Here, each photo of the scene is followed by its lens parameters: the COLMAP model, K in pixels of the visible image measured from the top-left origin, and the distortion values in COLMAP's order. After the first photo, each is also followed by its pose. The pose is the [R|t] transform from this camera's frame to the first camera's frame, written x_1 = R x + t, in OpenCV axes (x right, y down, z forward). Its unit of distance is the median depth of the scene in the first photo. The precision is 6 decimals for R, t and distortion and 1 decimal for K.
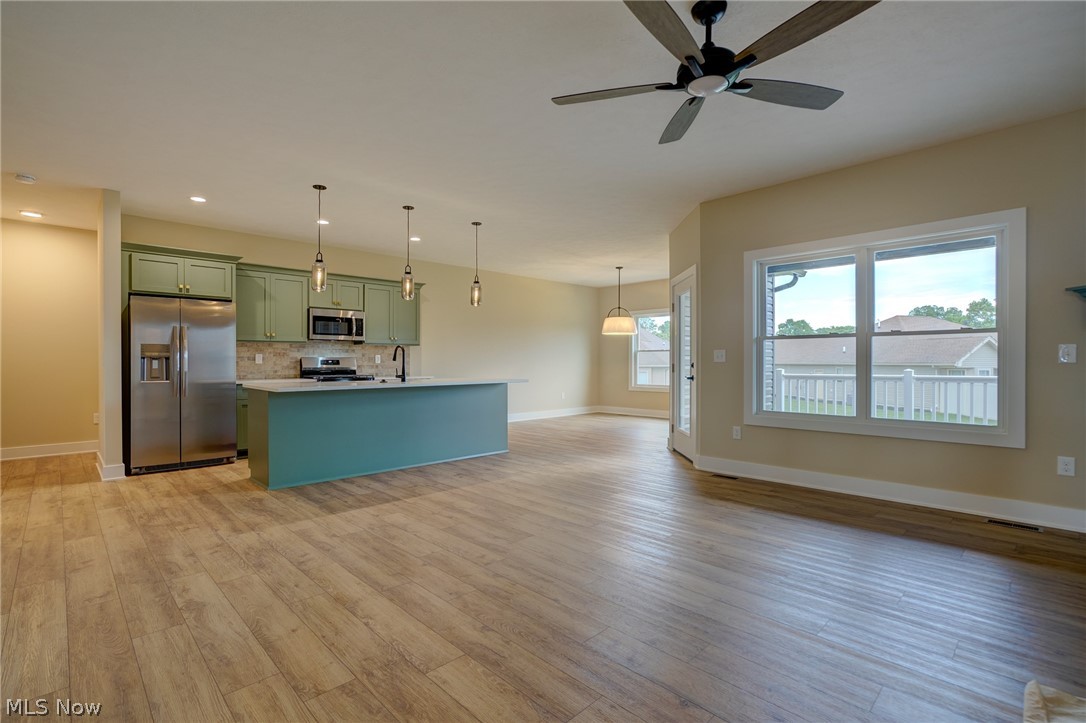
lens RADIAL K [[539.6, 0, 543.0], [0, 539.6, 361.5], [0, 0, 1]] dist [-0.002372, -0.000582]
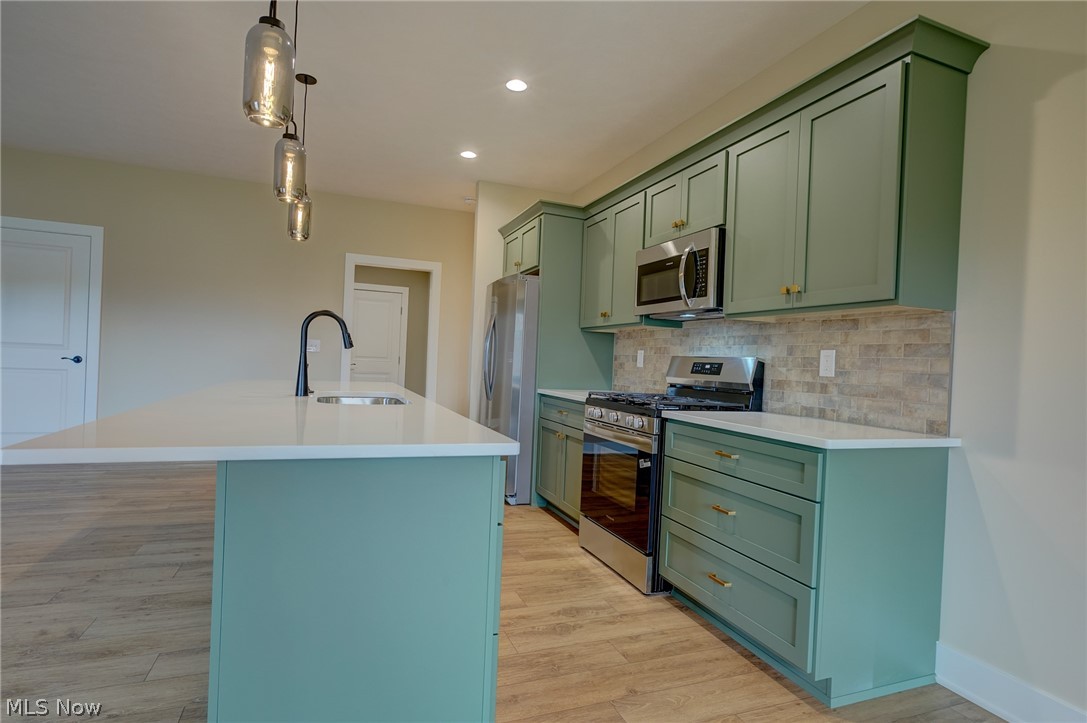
lens RADIAL K [[540.1, 0, 543.5], [0, 540.1, 361.5], [0, 0, 1]] dist [-0.002372, -0.000582]
pose [[-0.407245, -0.013347, -0.913222, 0.044088], [-0.041287, 0.999140, 0.003809, -0.000014], [0.912385, 0.039255, -0.407445, 1.140525]]
